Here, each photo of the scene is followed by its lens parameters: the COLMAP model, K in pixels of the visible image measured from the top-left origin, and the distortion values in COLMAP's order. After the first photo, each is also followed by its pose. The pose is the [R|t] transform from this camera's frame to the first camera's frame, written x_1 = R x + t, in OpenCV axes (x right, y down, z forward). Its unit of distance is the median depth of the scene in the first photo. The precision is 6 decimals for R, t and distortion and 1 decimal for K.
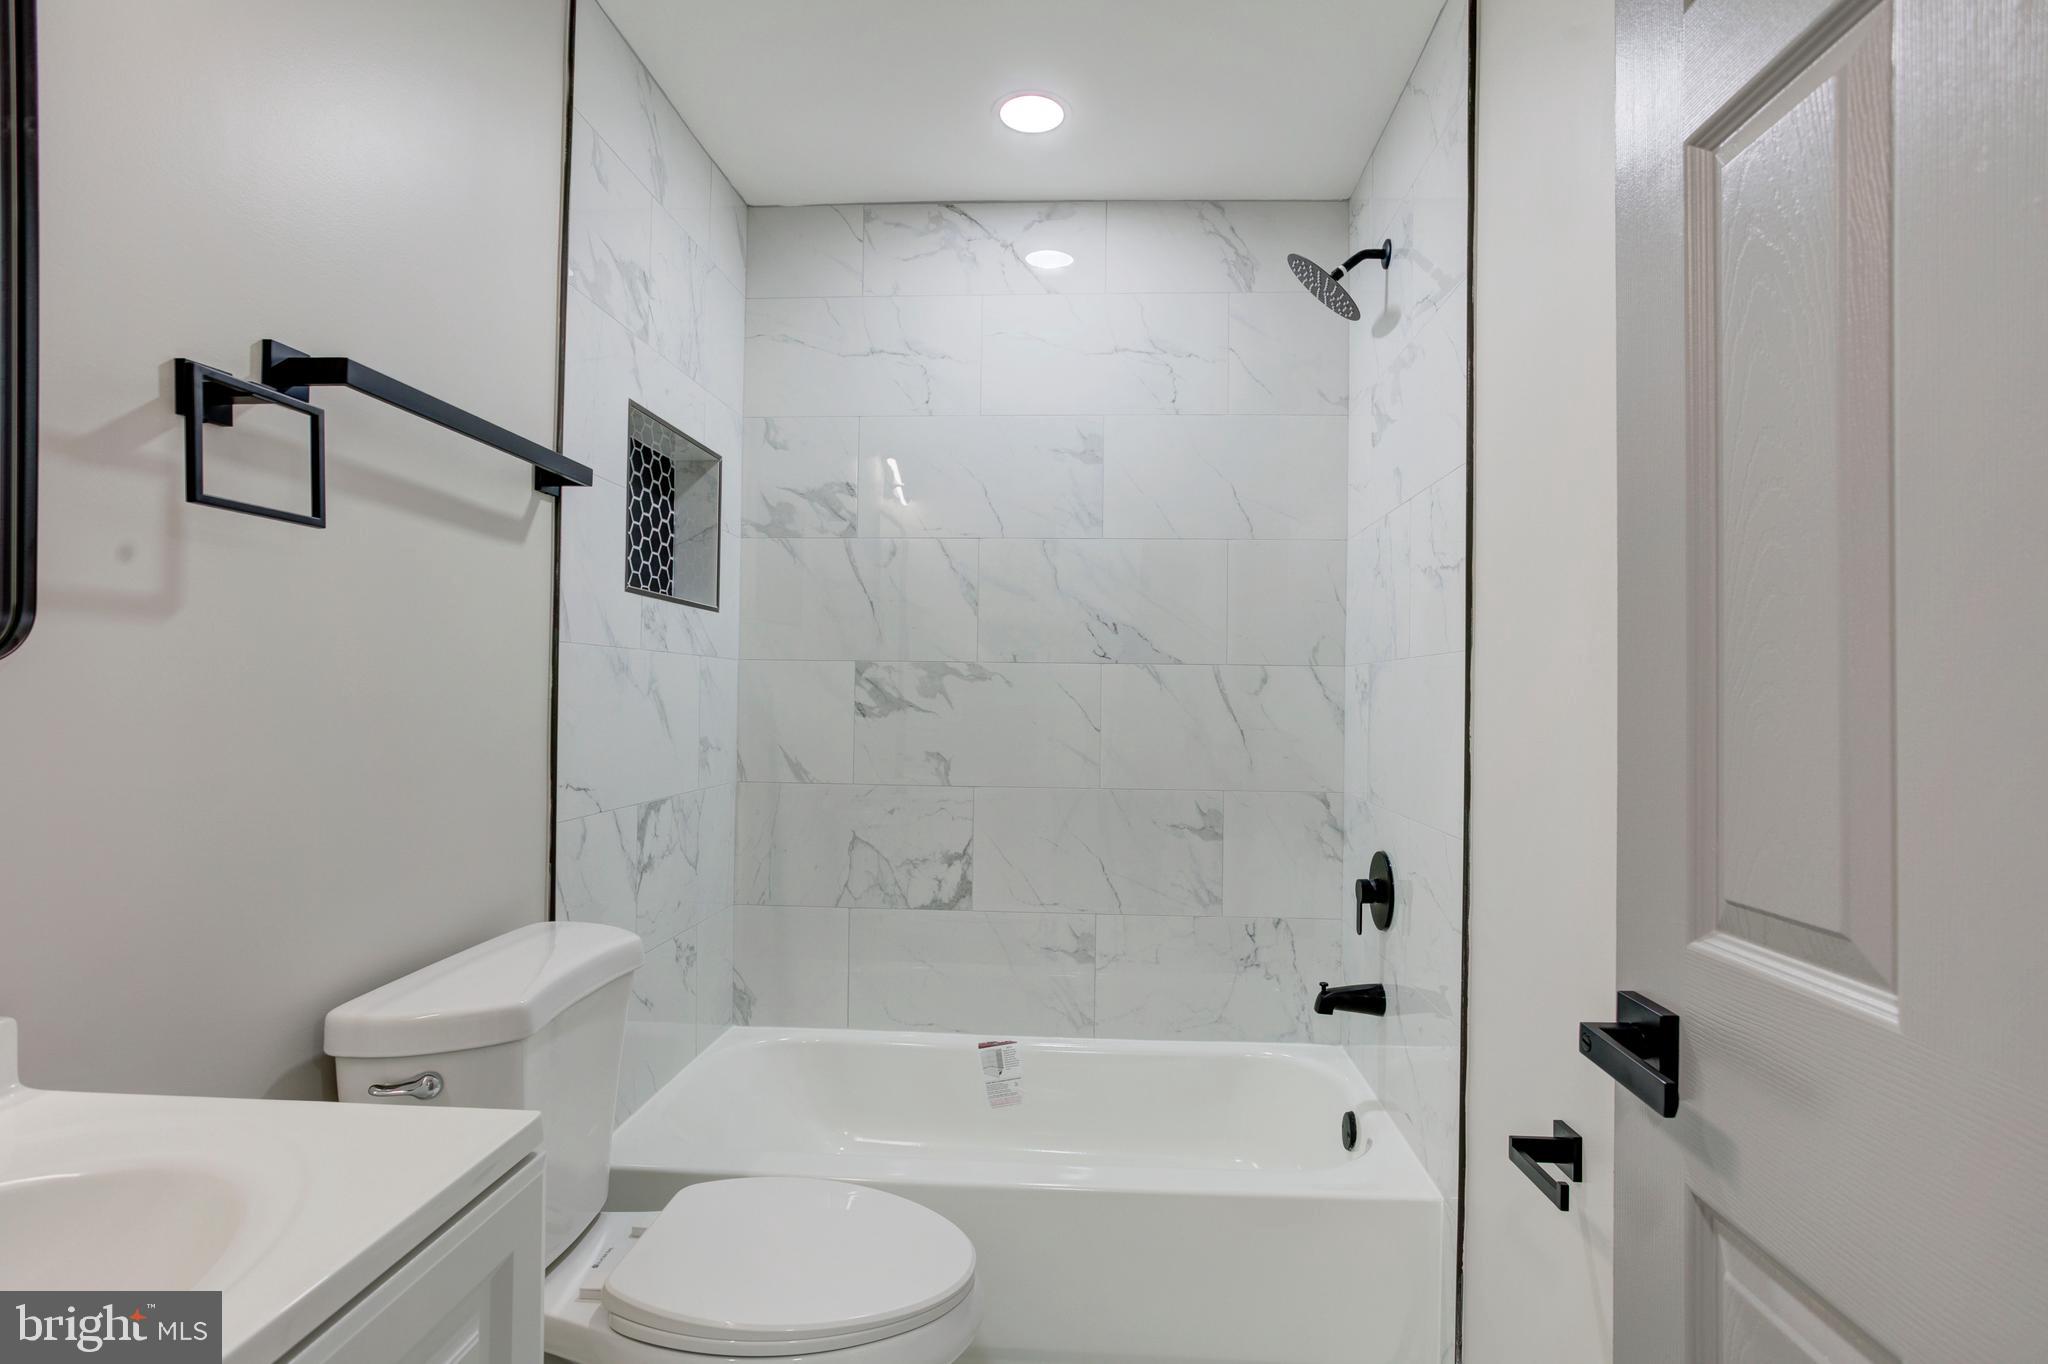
lens RADIAL K [[1055.8, 0, 1027.9], [0, 1055.8, 669.6], [0, 0, 1]] dist [-0.062753, 0.051265]
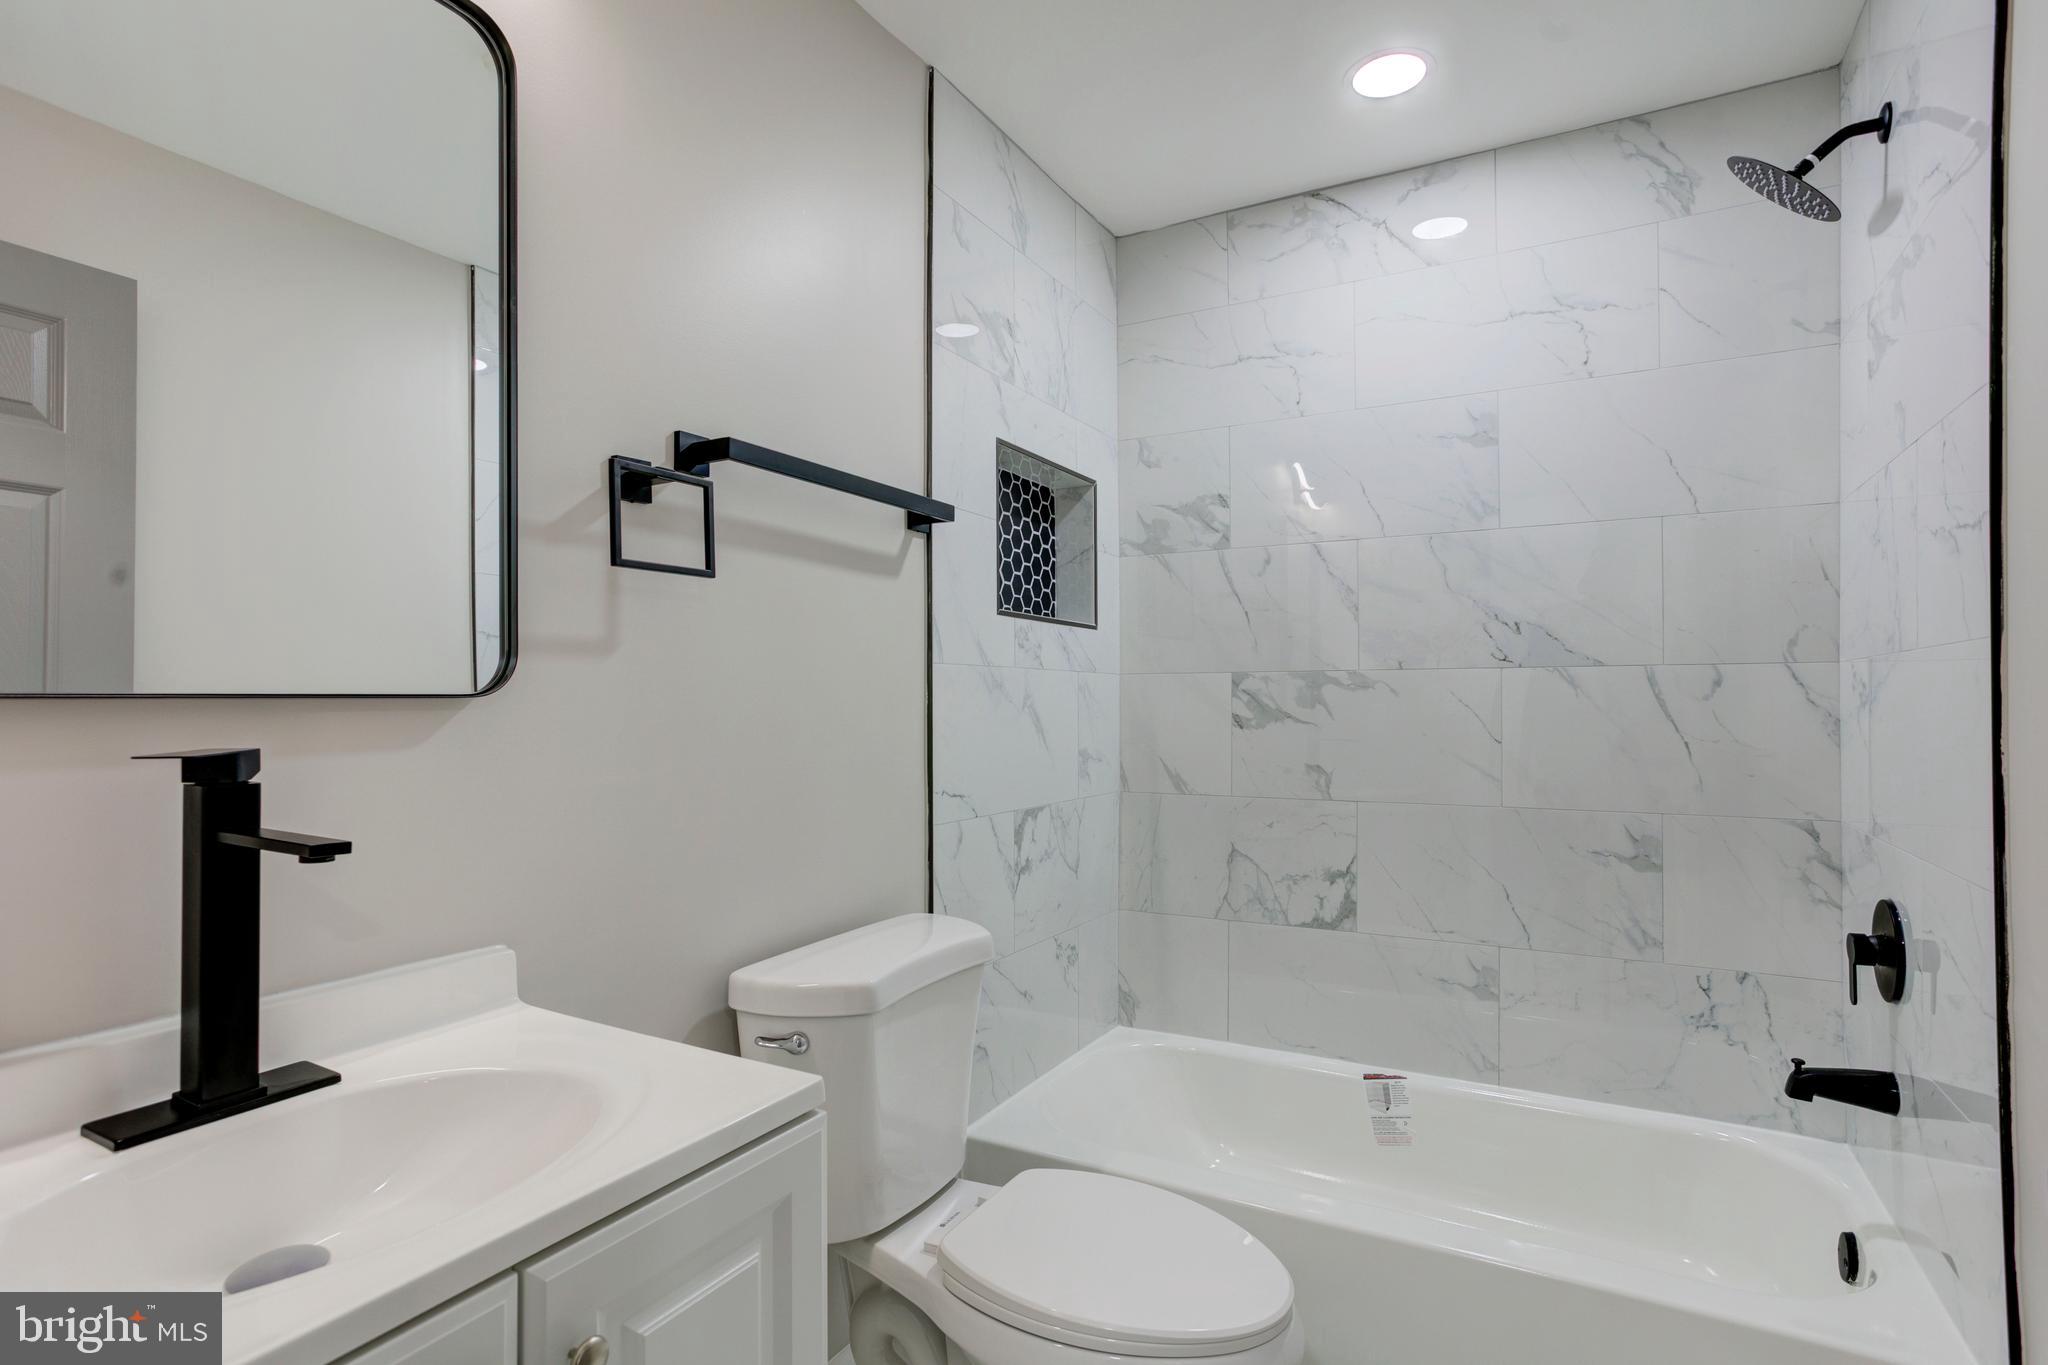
lens RADIAL K [[1046.0, 0, 1024.0], [0, 1046.0, 682.5], [0, 0, 1]] dist [-0.059542, 0.049512]
pose [[0.894334, -0.023084, -0.446805, 0.102334], [0.023915, 0.999707, -0.003781, 0.000336], [0.446761, -0.007304, 0.894624, 0.032595]]
